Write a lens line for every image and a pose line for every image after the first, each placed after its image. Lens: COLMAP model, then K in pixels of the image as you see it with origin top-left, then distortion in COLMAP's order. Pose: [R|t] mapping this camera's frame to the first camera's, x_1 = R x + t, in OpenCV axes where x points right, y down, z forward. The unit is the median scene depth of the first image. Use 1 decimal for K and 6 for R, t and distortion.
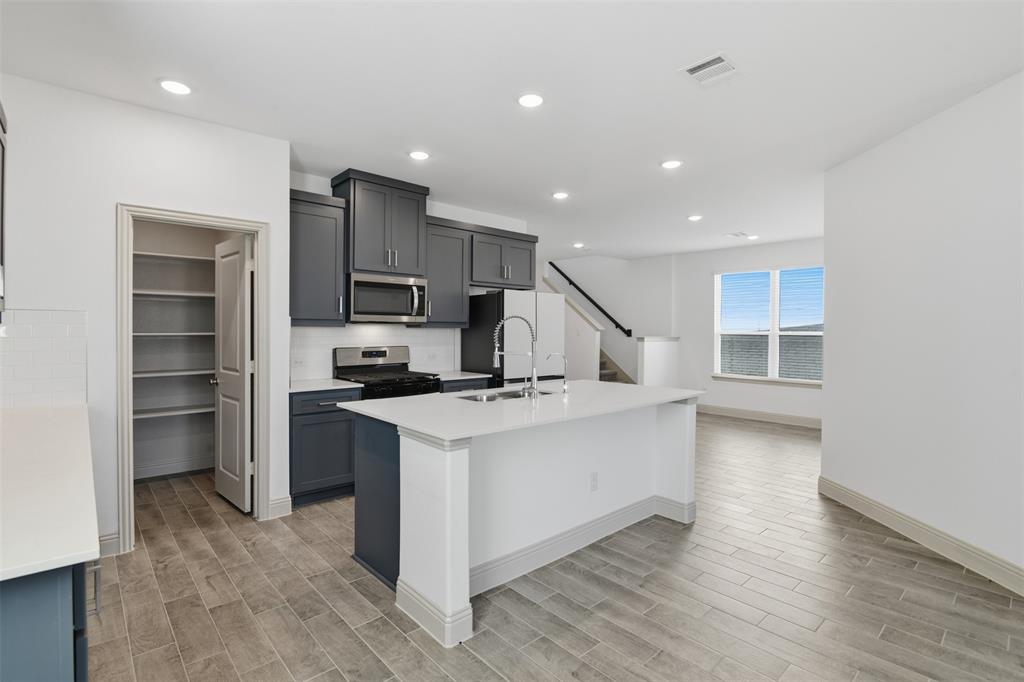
lens RADIAL K [[486.5, 0, 506.6], [0, 486.5, 334.7], [0, 0, 1]] dist [-0.011325, -0.001292]
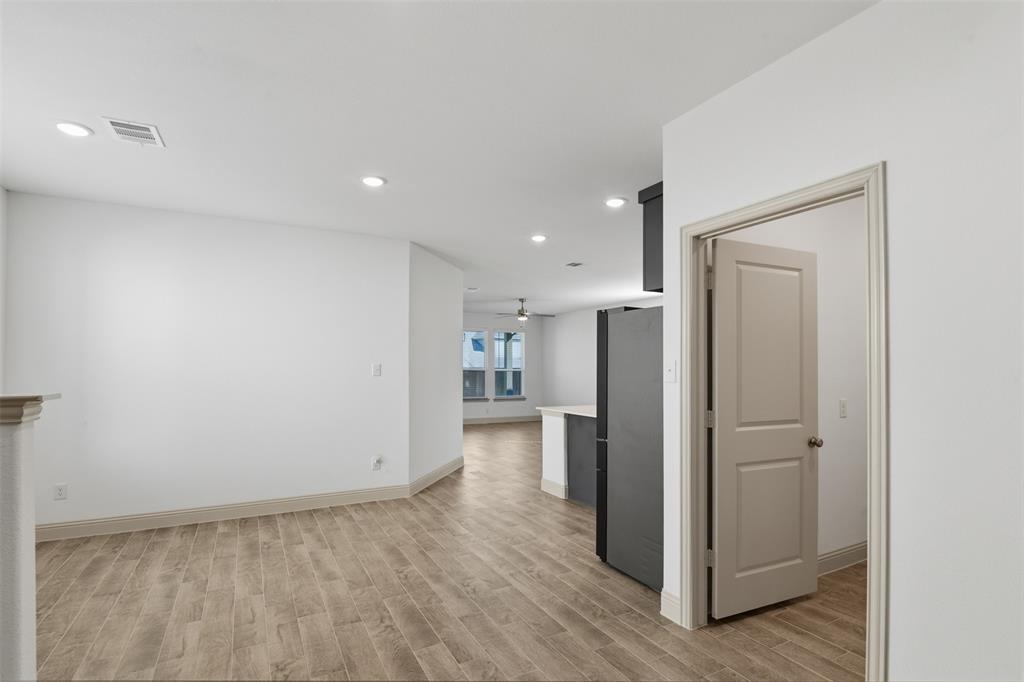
lens RADIAL K [[491.6, 0, 513.7], [0, 491.6, 367.0], [0, 0, 1]] dist [-0.017000, -0.000589]
pose [[-0.973222, -0.006081, 0.229789, 0.093405], [-0.004819, 0.999970, 0.006054, -0.015903], [-0.229818, 0.004784, -0.973222, 1.956027]]
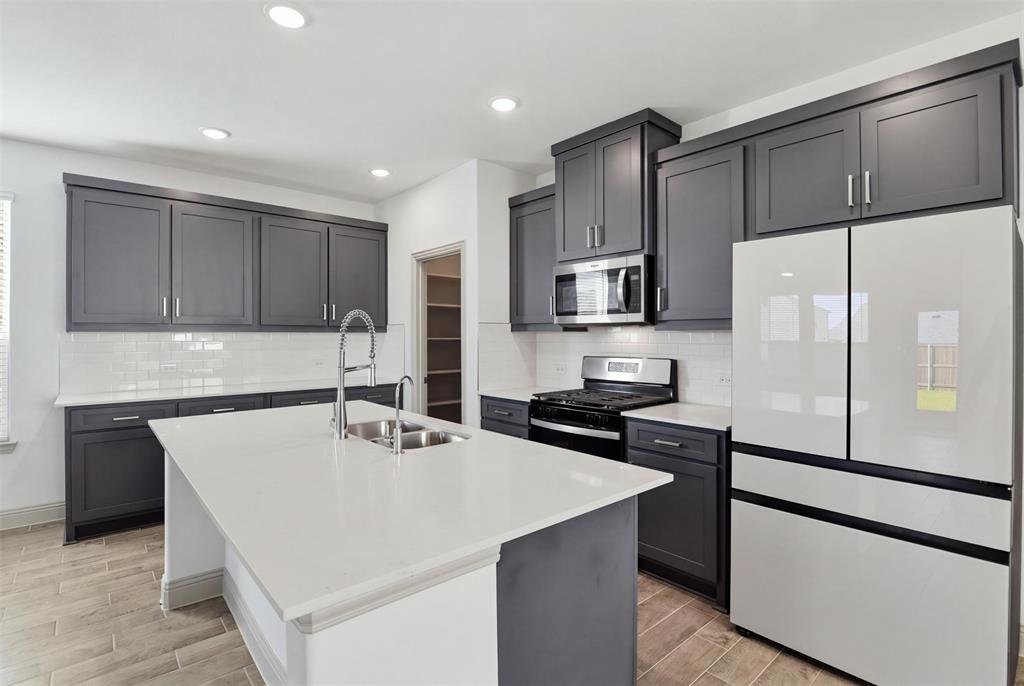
lens RADIAL K [[486.5, 0, 506.6], [0, 486.5, 336.7], [0, 0, 1]] dist [-0.011325, -0.001292]
pose [[-0.015122, -0.001414, -0.999885, 0.479563], [-0.006434, 0.999978, -0.001317, -0.004434], [0.999865, 0.006413, -0.015131, 0.842752]]
